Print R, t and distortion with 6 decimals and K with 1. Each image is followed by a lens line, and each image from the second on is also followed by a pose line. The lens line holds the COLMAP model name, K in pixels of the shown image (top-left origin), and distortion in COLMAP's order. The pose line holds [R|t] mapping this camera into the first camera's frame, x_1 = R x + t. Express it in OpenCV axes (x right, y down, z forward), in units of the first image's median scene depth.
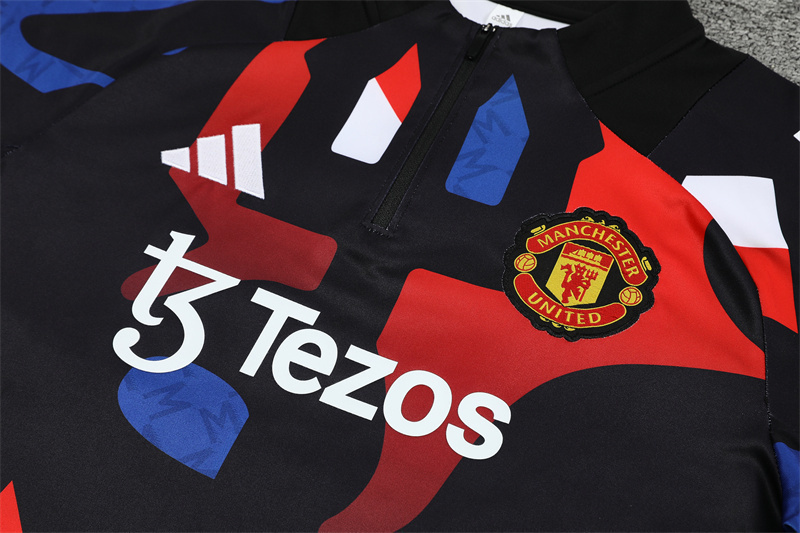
lens RADIAL K [[1417.4, 0, 400.0], [0, 1417.4, 266.5], [0, 0, 1]] dist [-0.015863, 0.091589]
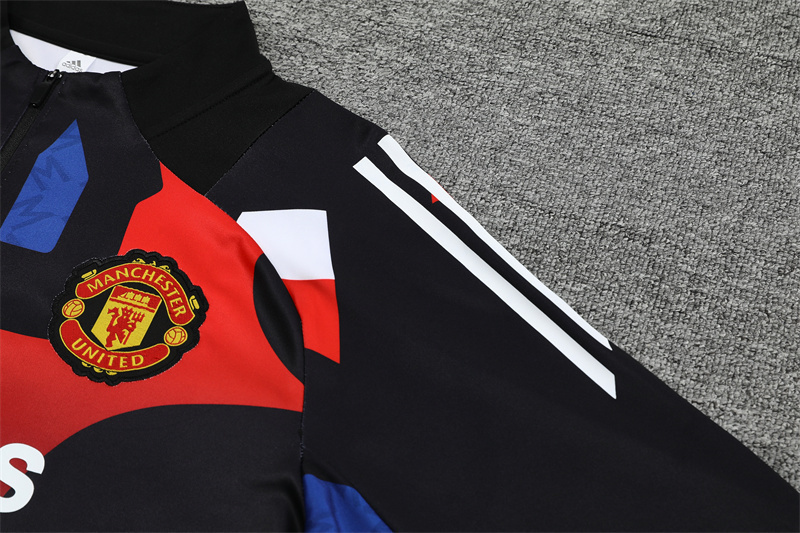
lens RADIAL K [[1417.4, 0, 400.0], [0, 1417.4, 266.5], [0, 0, 1]] dist [-0.015863, 0.091589]
pose [[0.994969, -0.055642, 0.083306, 0.231337], [0.058716, 0.997664, -0.034907, 0.015635], [-0.081169, 0.039623, 0.995912, 0.000364]]
